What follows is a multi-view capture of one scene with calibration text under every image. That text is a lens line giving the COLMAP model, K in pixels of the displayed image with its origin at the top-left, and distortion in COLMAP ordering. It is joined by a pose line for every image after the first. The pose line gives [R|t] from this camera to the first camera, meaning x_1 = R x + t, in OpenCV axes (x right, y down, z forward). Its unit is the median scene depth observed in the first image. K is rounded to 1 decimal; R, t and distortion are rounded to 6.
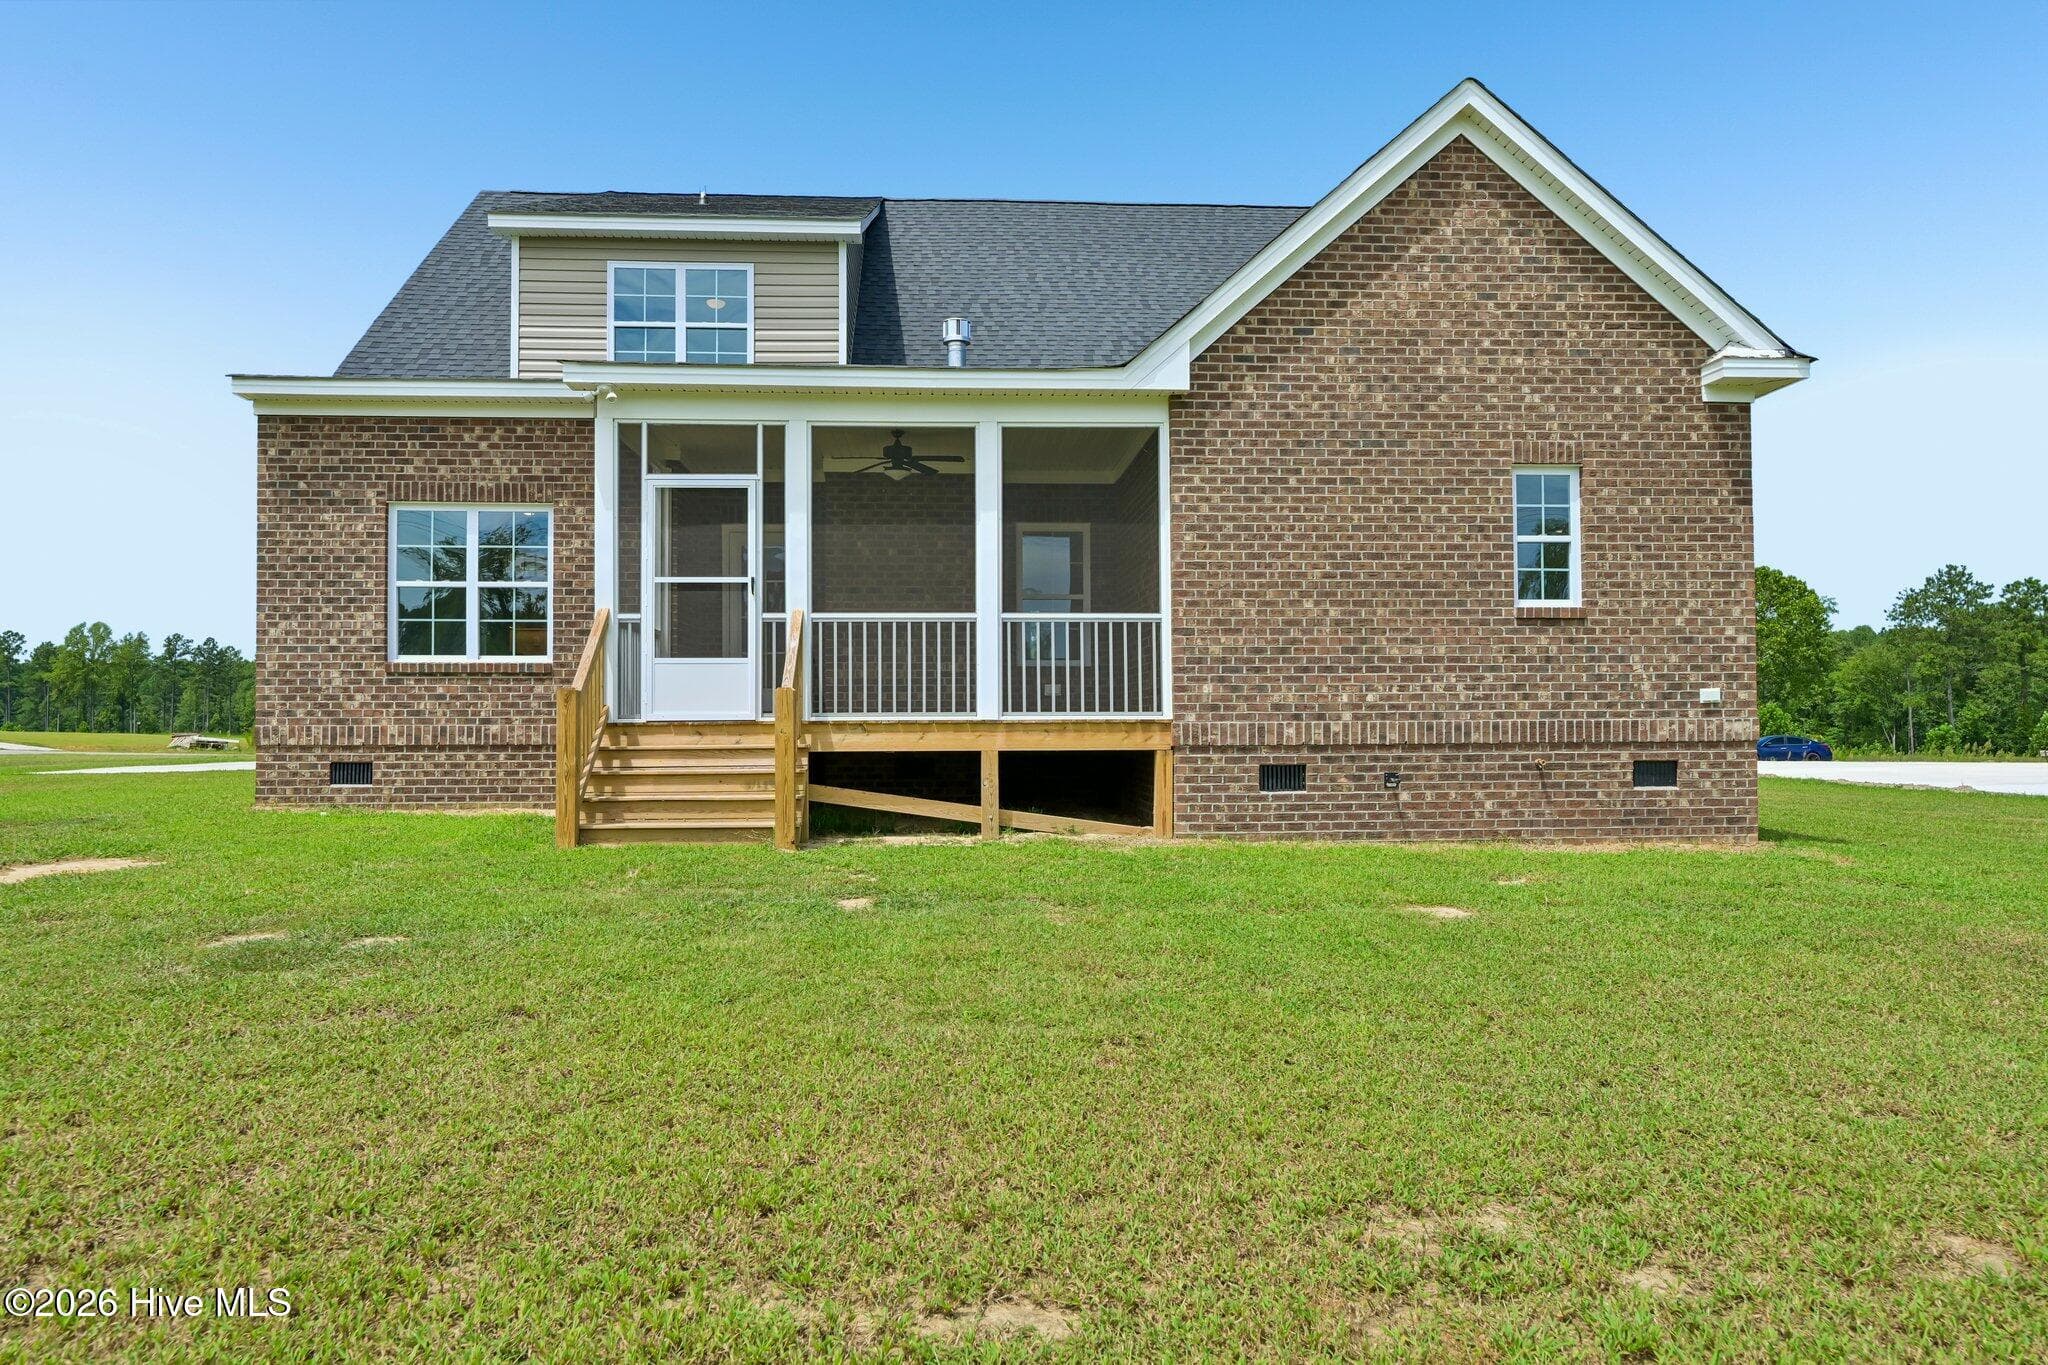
lens RADIAL K [[1357.3, 0, 1024.6], [0, 1357.3, 679.1], [0, 0, 1]] dist [-0.001760, 0.000629]
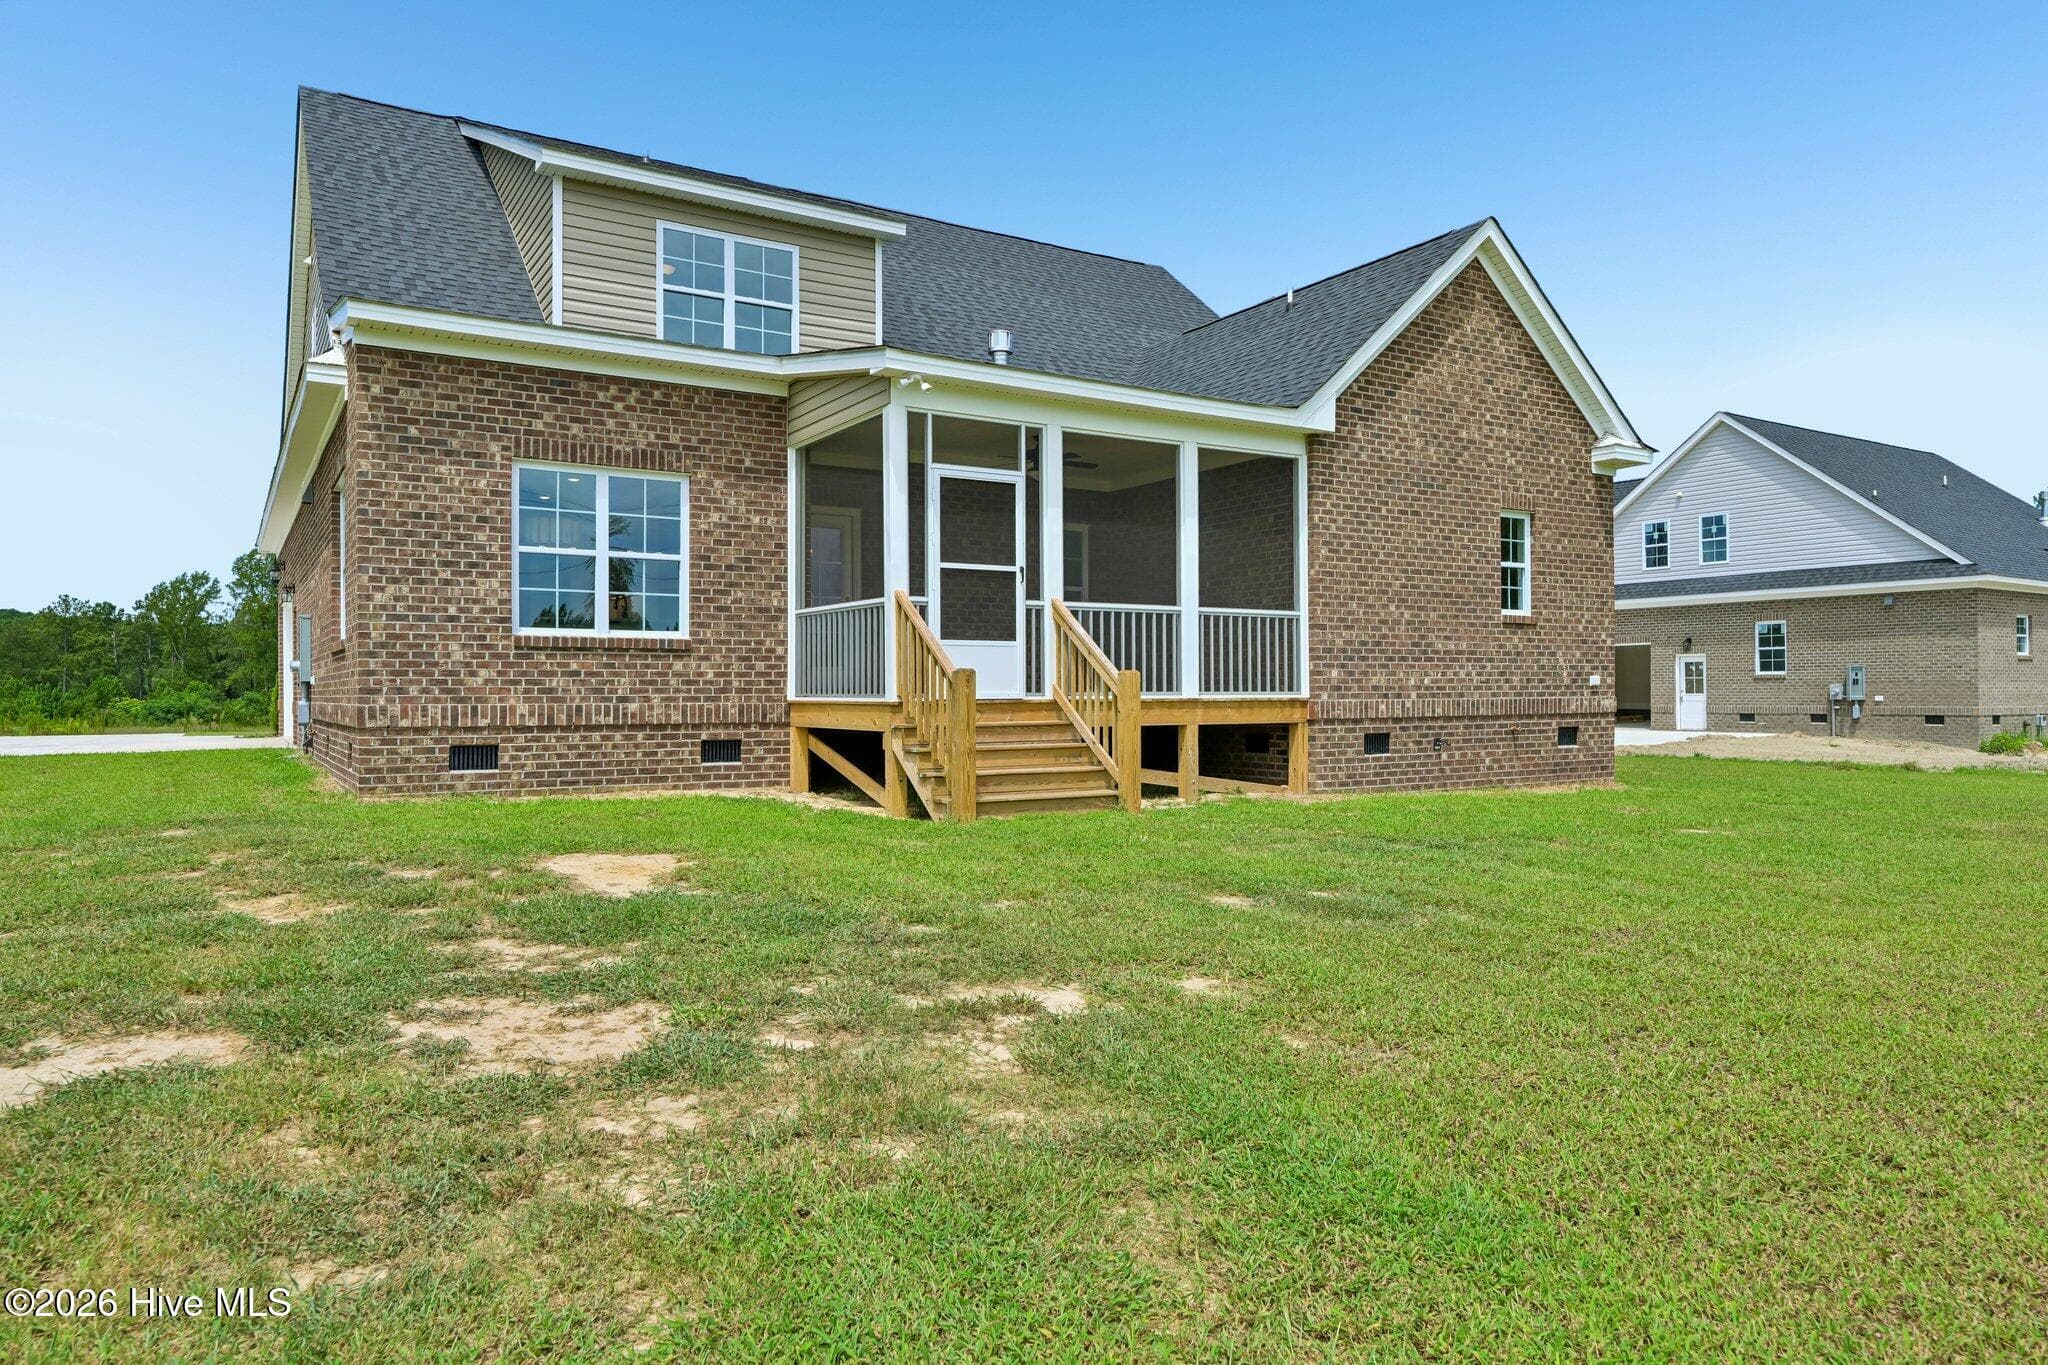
lens RADIAL K [[1290.1, 0, 1024.0], [0, 1290.1, 682.5], [0, 0, 1]] dist [-0.002230, -0.000011]
pose [[0.882906, 0.004963, 0.469523, -0.664192], [-0.014854, 0.999739, 0.017363, -0.000728], [-0.469315, -0.022304, 0.882749, 0.086860]]
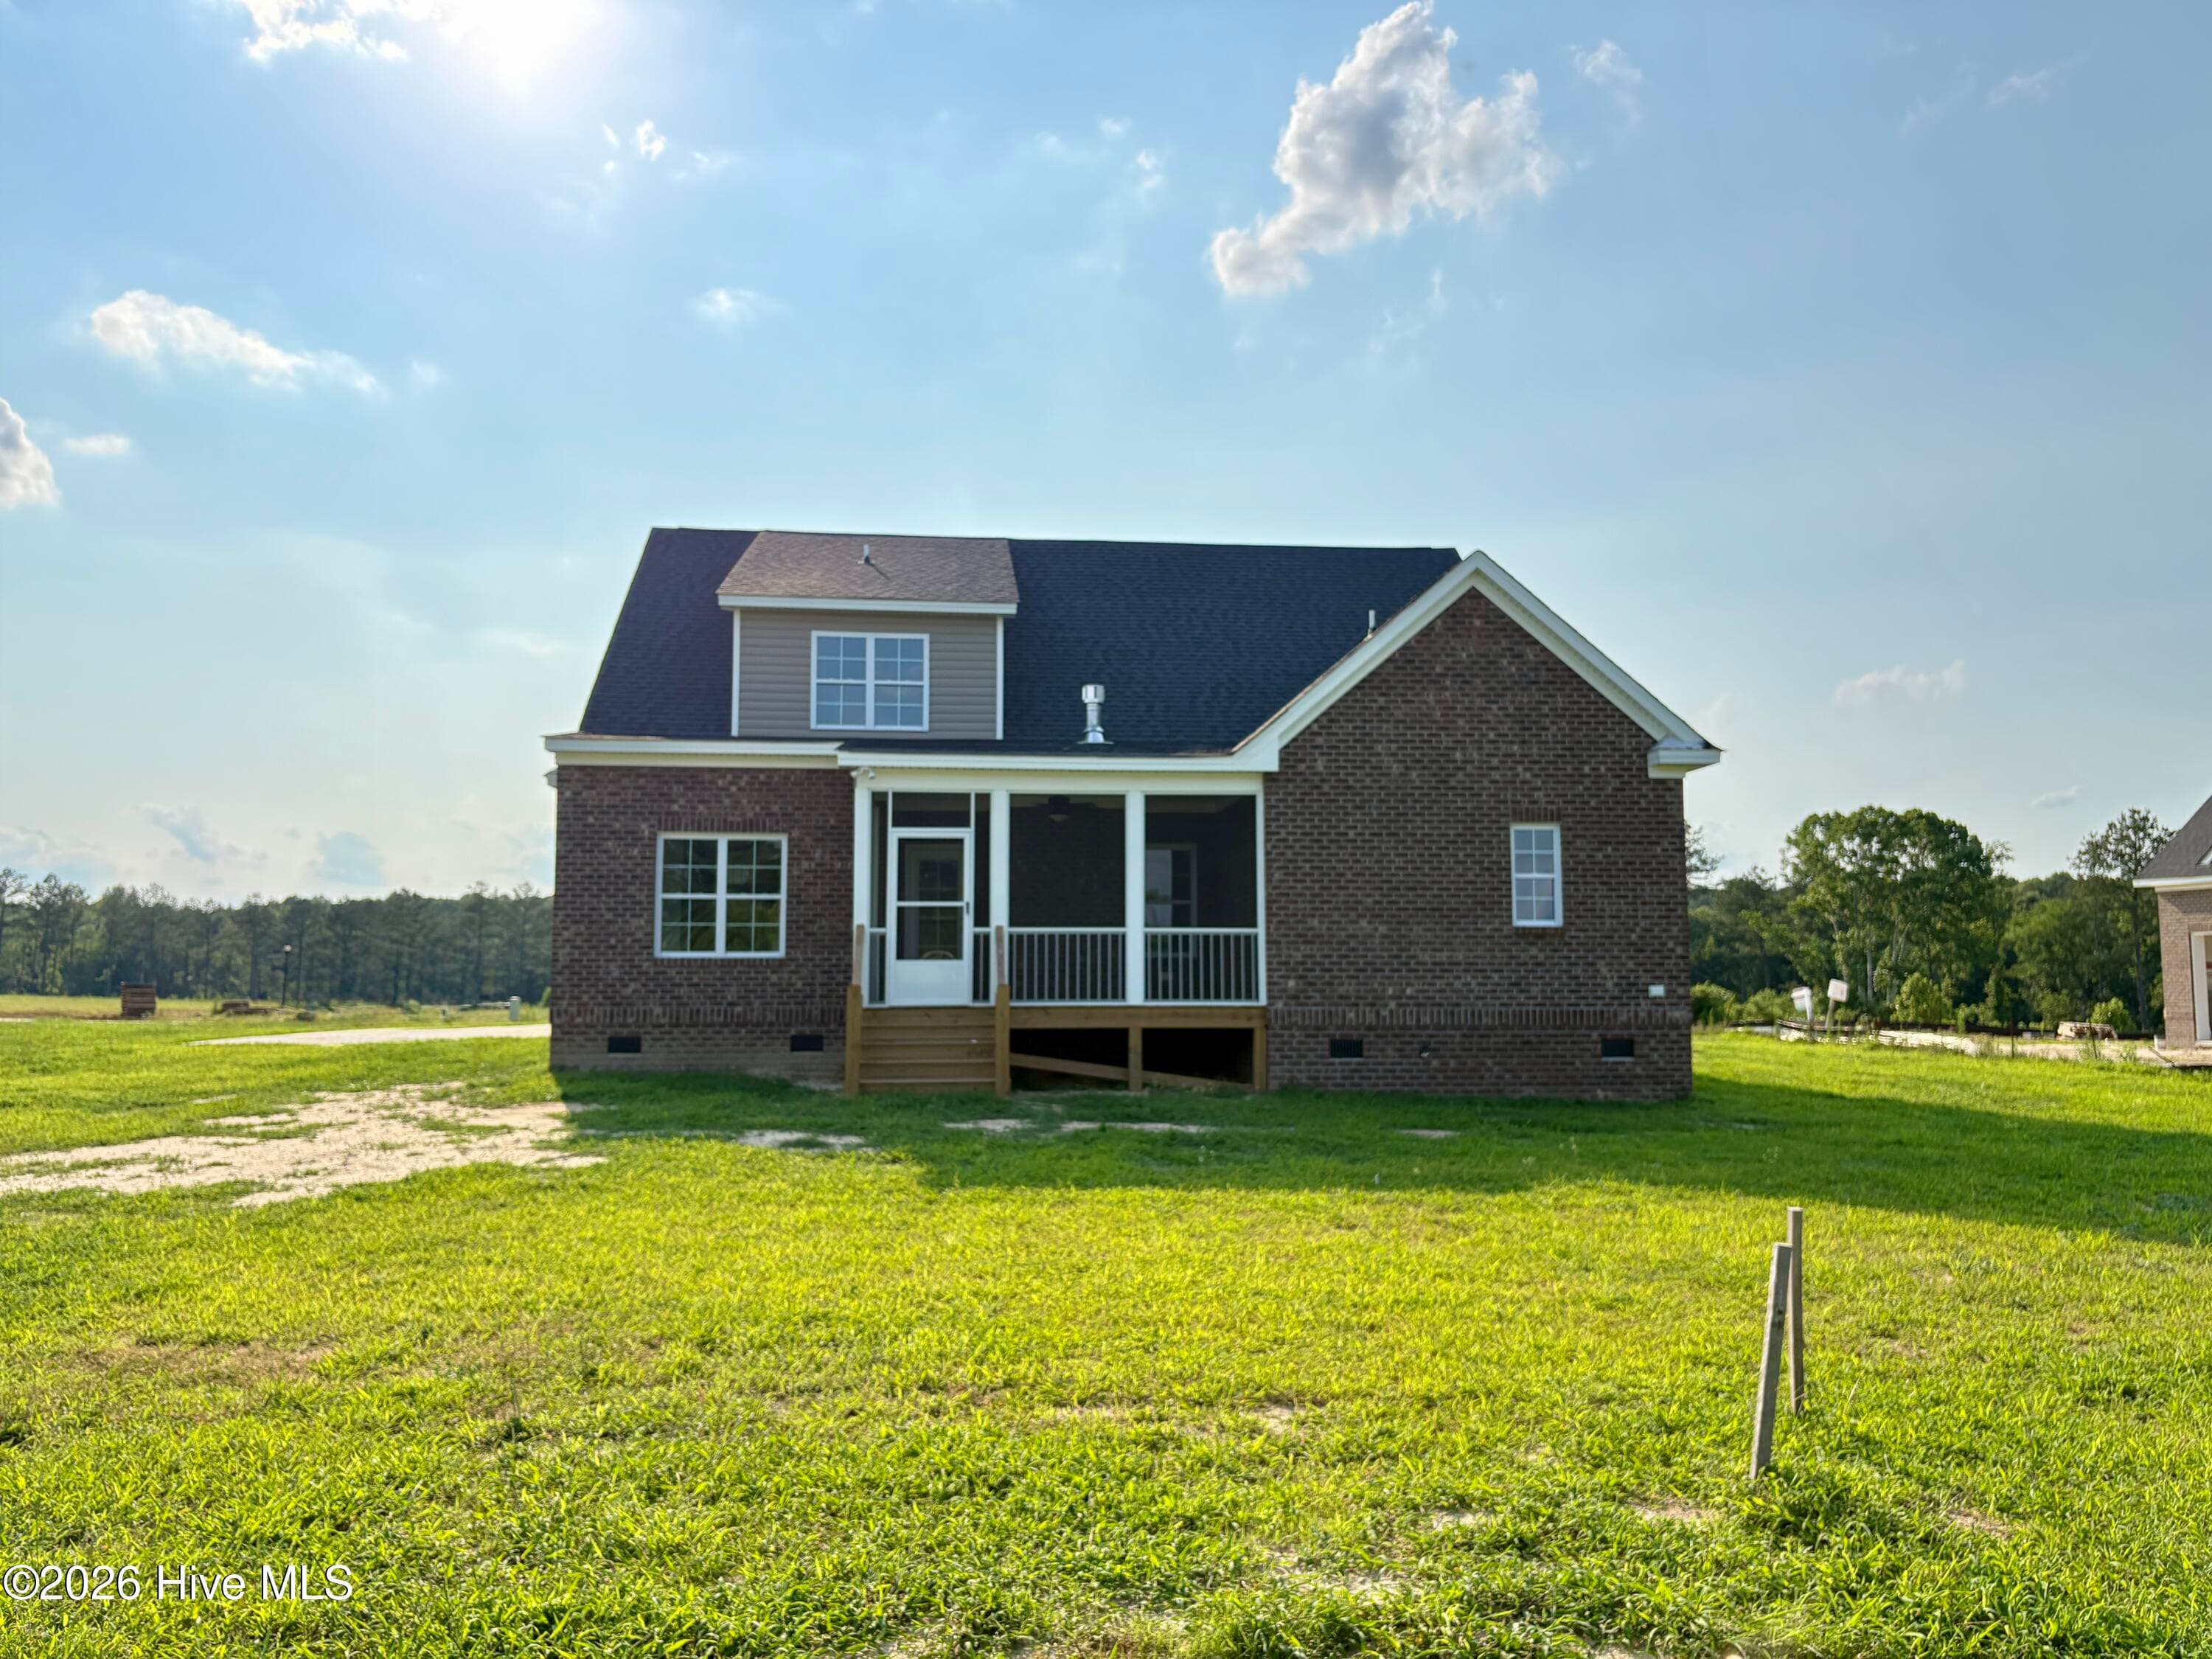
lens RADIAL K [[1654.6, 0, 1117.5], [0, 1654.6, 820.7], [0, 0, 1]] dist [0.157487, -0.391810]
pose [[0.999404, 0.007427, 0.033718, -0.100803], [-0.005218, 0.997863, -0.065127, -0.047378], [-0.034130, 0.064912, 0.997307, -0.692044]]
